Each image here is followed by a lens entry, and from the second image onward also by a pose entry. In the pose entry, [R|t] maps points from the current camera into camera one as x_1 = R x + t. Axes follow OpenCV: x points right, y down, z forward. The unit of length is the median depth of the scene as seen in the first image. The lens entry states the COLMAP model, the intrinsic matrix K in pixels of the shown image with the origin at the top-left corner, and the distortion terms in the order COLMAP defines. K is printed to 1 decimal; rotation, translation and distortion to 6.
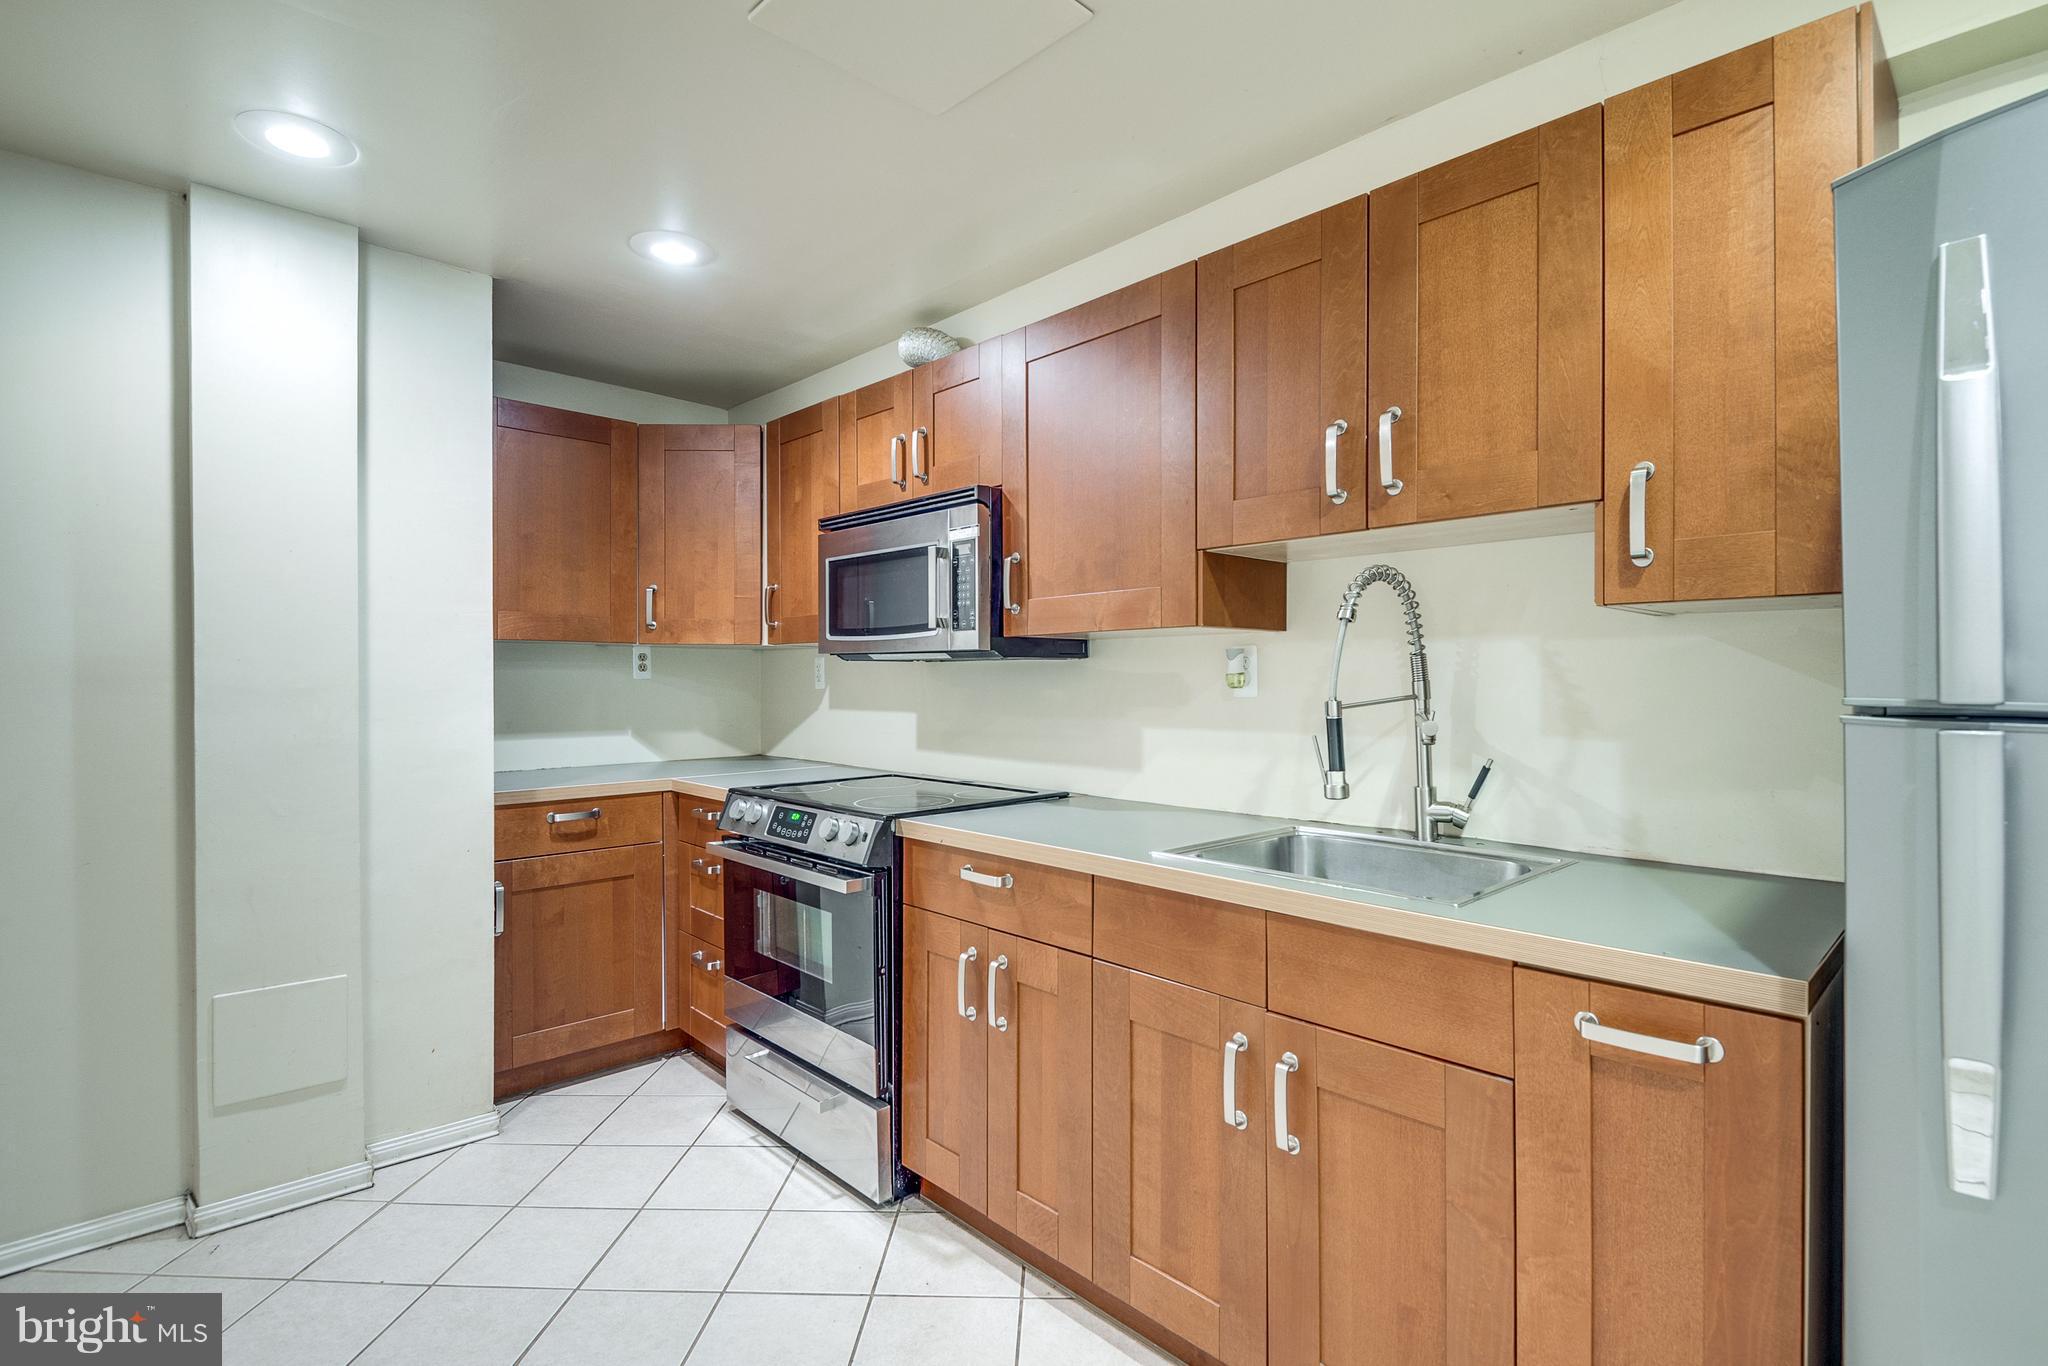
lens RADIAL K [[980.3, 0, 1026.7], [0, 980.3, 680.1], [0, 0, 1]] dist [-0.006910, -0.002907]
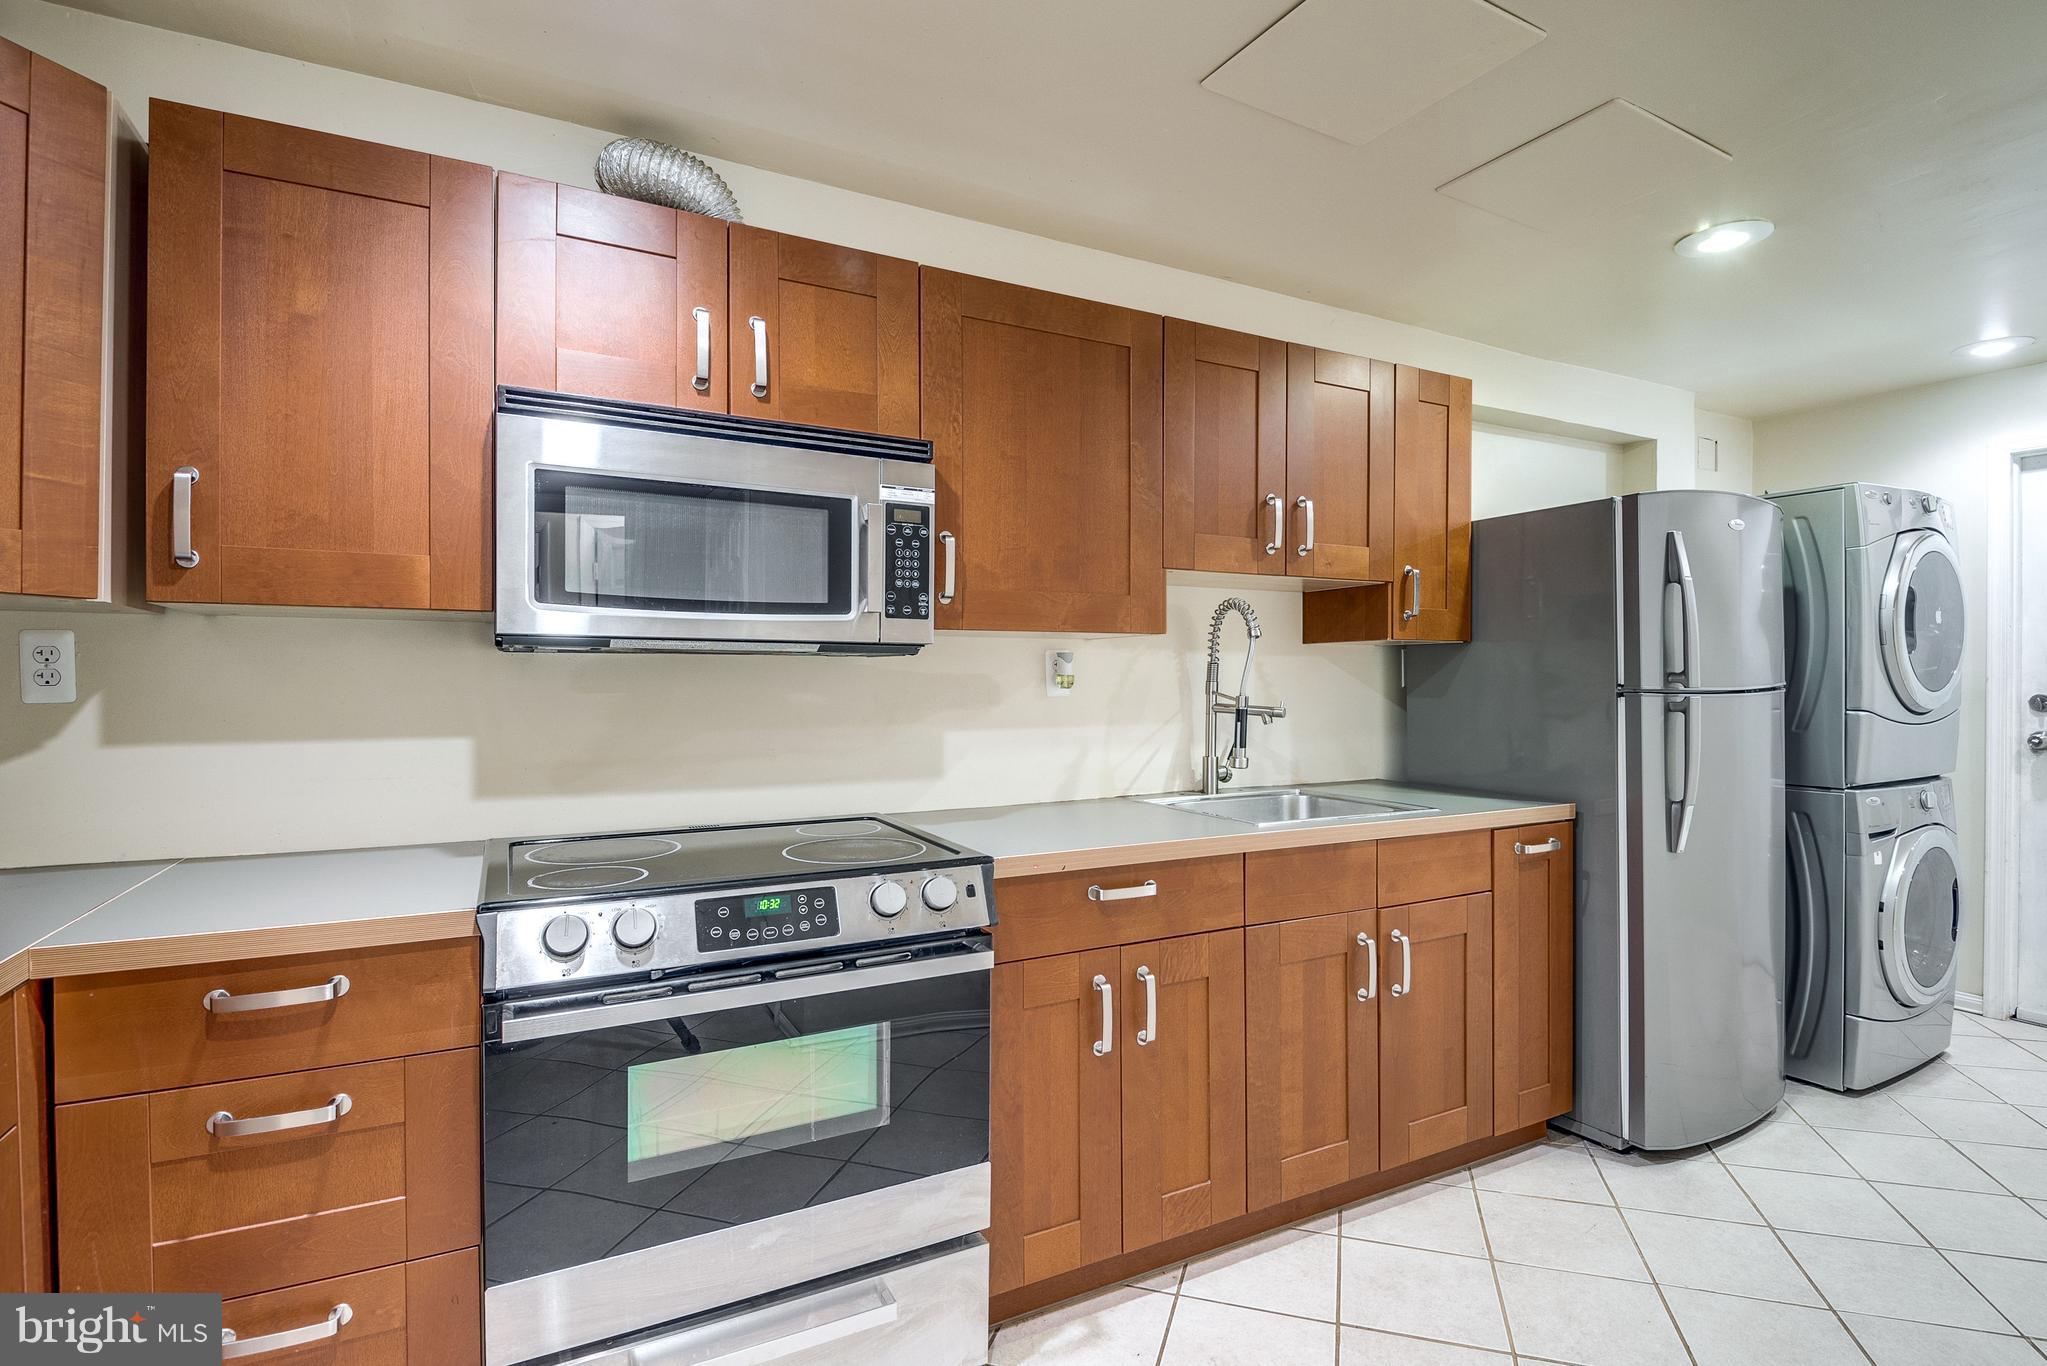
lens RADIAL K [[979.8, 0, 1022.3], [0, 979.8, 681.2], [0, 0, 1]] dist [-0.006910, -0.002907]
pose [[0.262151, 0.000856, 0.965027, -0.817919], [0.001390, 0.999998, -0.001265, 0.001302], [-0.965026, 0.001673, 0.262149, 0.714918]]
